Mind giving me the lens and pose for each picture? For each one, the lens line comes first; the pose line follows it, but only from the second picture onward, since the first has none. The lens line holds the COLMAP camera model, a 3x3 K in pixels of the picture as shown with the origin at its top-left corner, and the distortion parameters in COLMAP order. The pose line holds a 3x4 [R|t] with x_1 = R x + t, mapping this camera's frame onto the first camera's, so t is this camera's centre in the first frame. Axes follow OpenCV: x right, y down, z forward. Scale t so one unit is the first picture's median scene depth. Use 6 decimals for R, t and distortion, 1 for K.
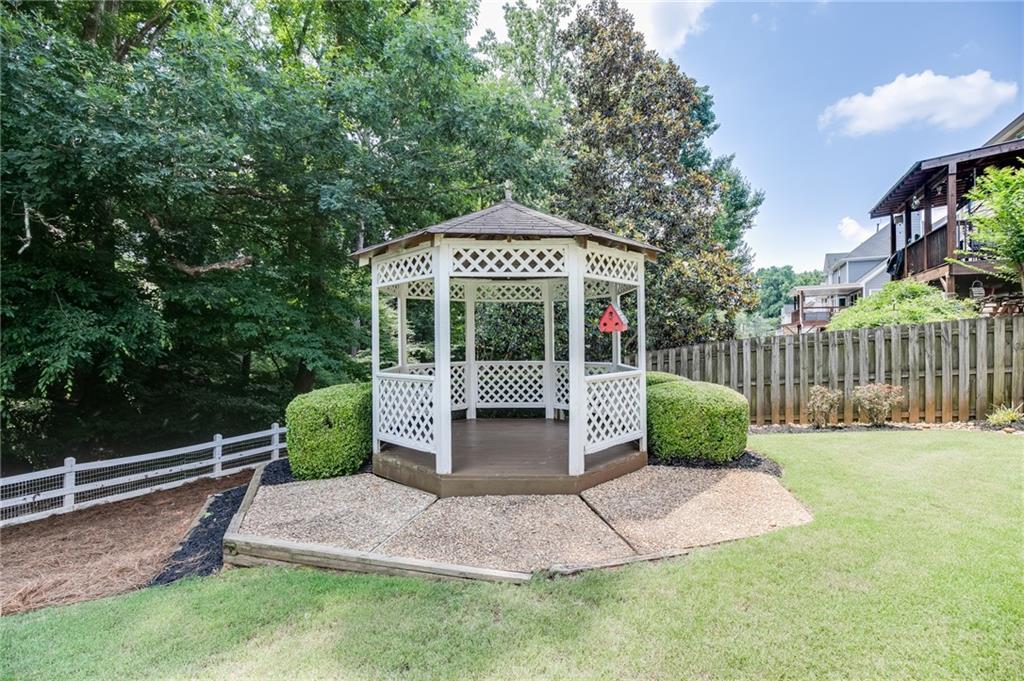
lens RADIAL K [[462.1, 0, 516.4], [0, 462.1, 337.2], [0, 0, 1]] dist [-0.005037, -0.000356]
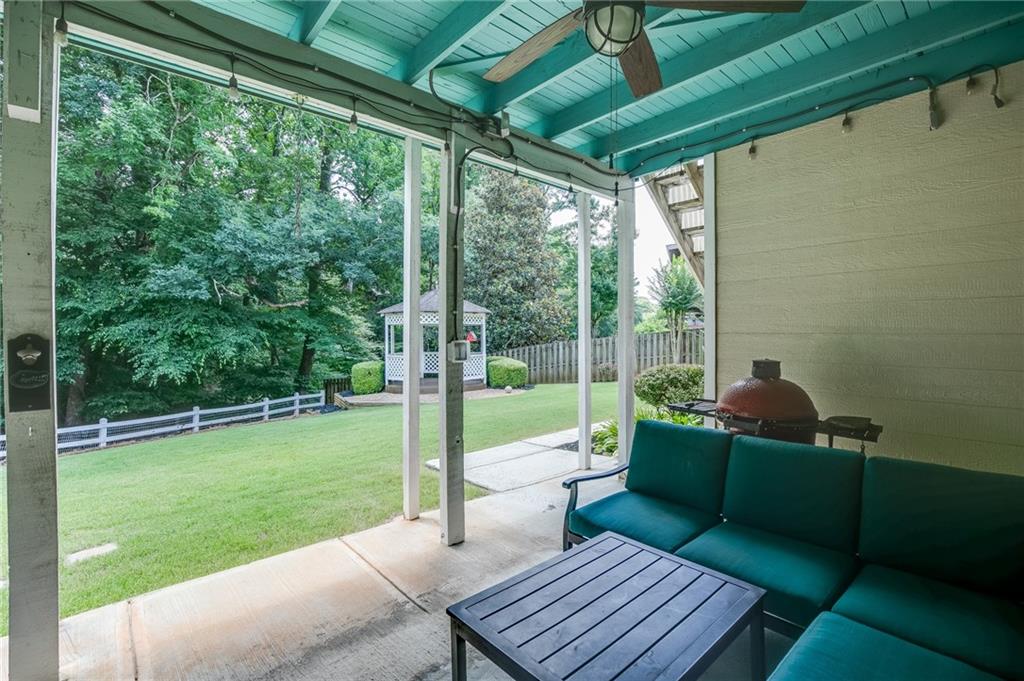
lens RADIAL K [[462.1, 0, 511.7], [0, 462.1, 335.9], [0, 0, 1]] dist [-0.005037, -0.000356]
pose [[0.994696, 0.002410, 0.102834, 0.098355], [-0.002541, 0.999996, 0.001144, -0.027560], [-0.102831, -0.001399, 0.994698, -1.172793]]
